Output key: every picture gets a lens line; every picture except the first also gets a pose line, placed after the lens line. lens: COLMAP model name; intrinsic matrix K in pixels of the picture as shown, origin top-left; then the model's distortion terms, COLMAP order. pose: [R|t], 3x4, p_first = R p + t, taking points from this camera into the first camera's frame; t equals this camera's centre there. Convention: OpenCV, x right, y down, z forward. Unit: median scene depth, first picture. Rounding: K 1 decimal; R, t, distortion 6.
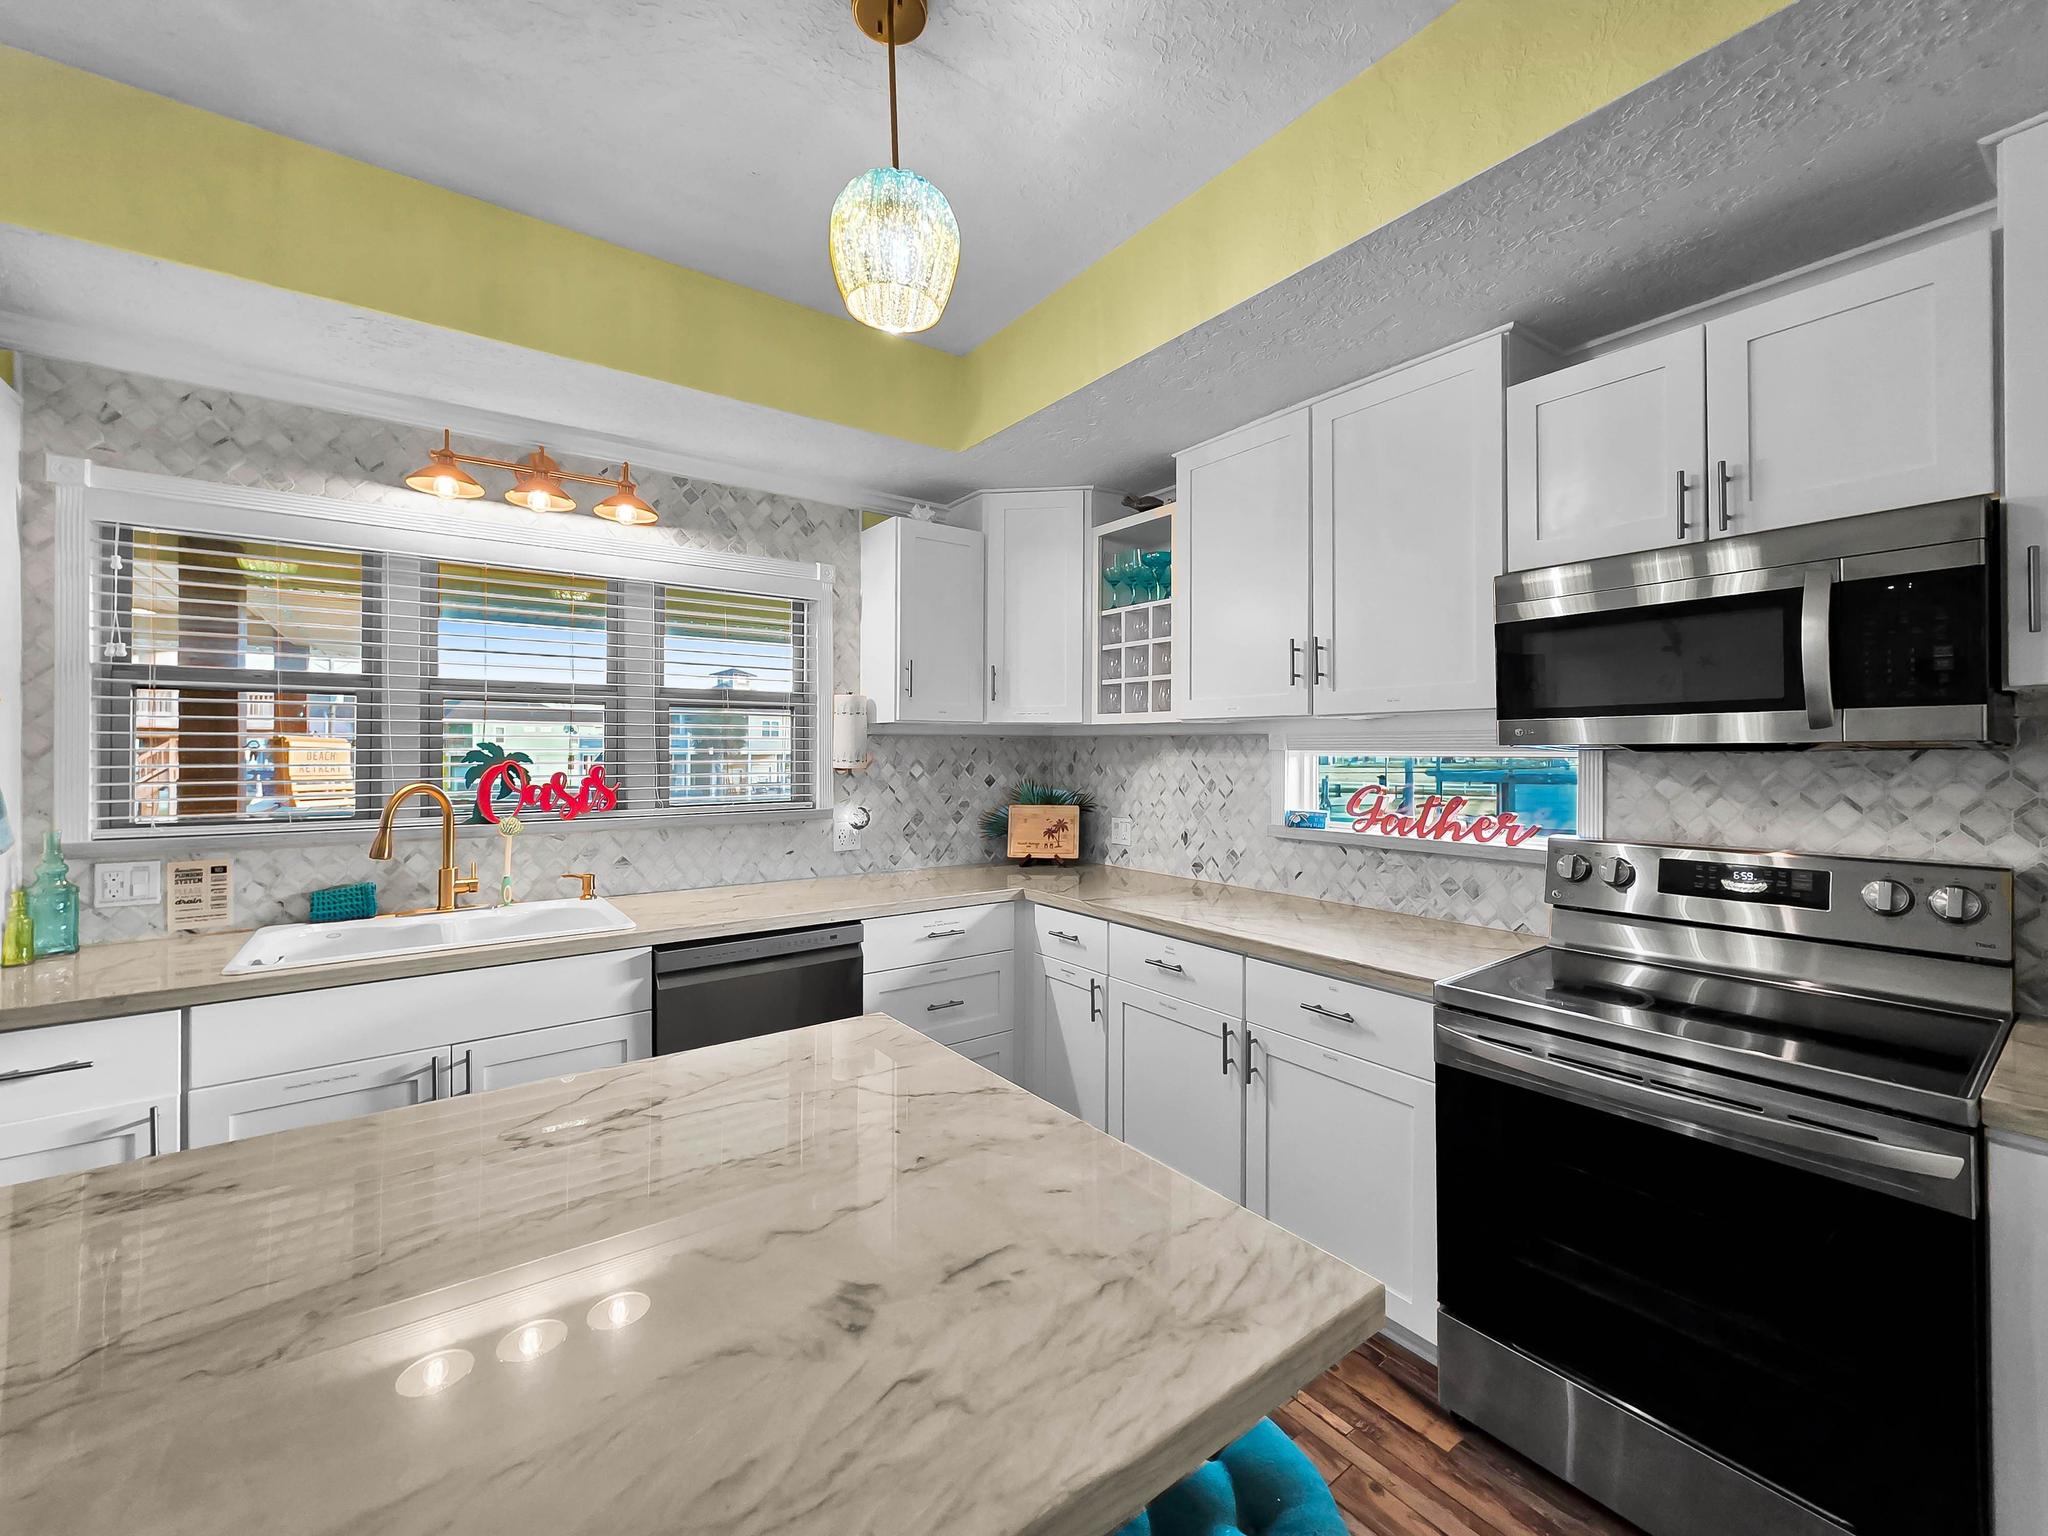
lens RADIAL K [[835.0, 0, 1025.0], [0, 835.0, 745.2], [0, 0, 1]] dist [-0.000559, -0.000083]
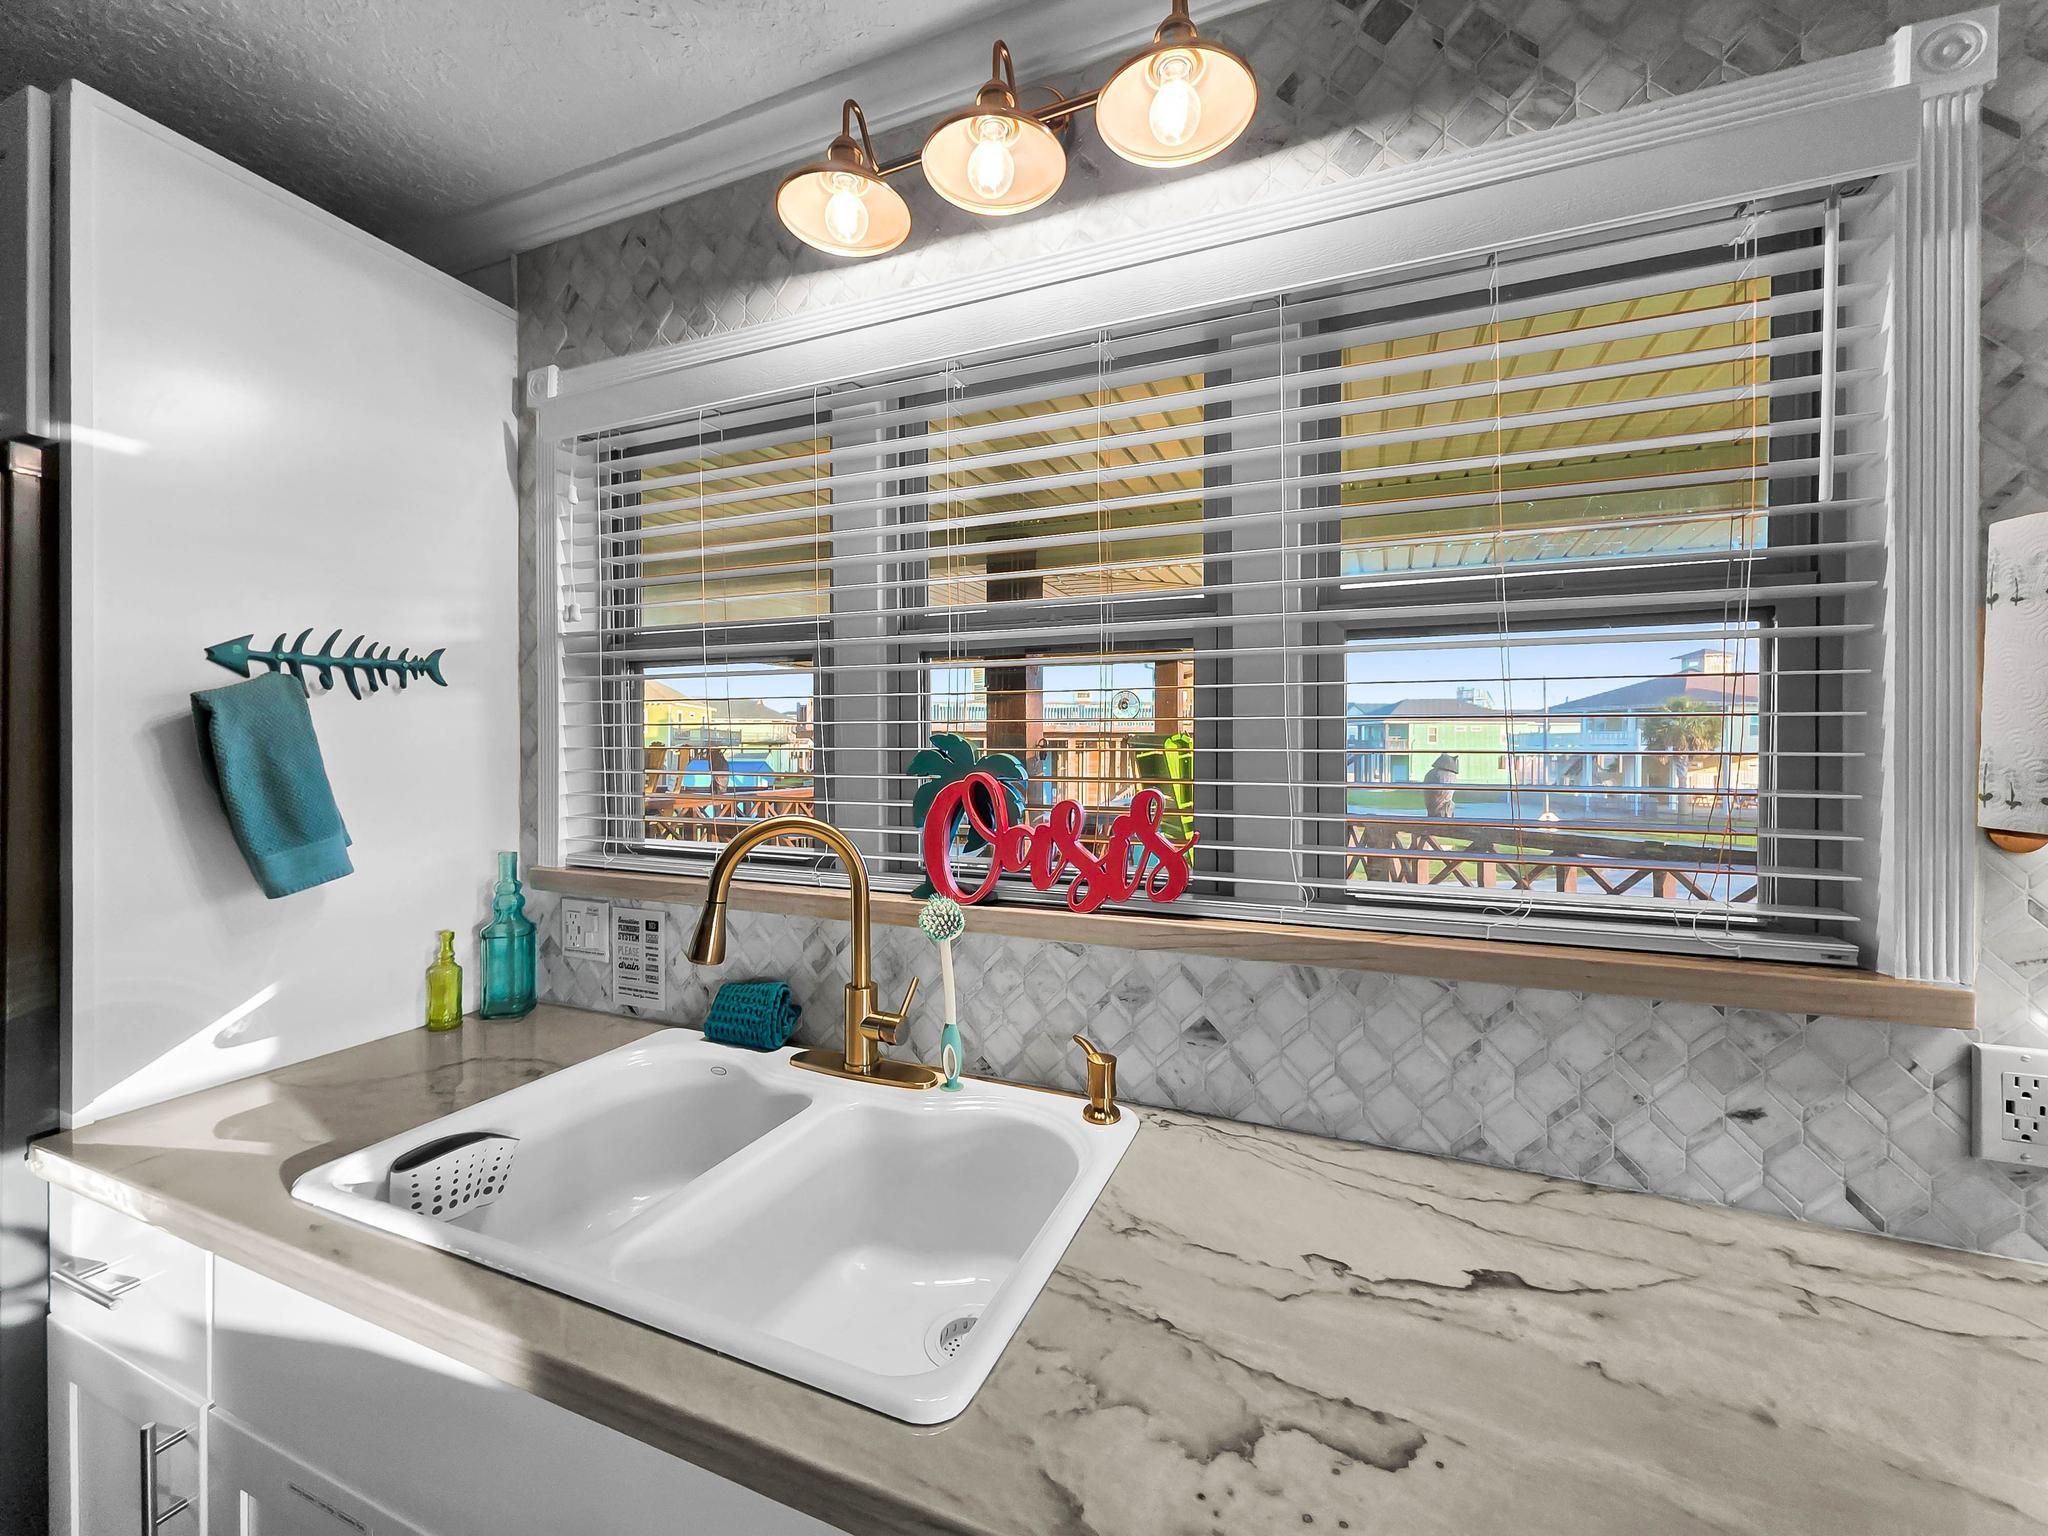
lens RADIAL K [[816.9, 0, 1025.5], [0, 816.9, 778.2], [0, 0, 1]] dist [0.002950, 0.000302]
pose [[0.516043, 0.003203, -0.856557, -0.201218], [-0.017563, 0.999822, -0.006843, 0.023673], [0.856383, 0.018575, 0.516008, 0.763070]]
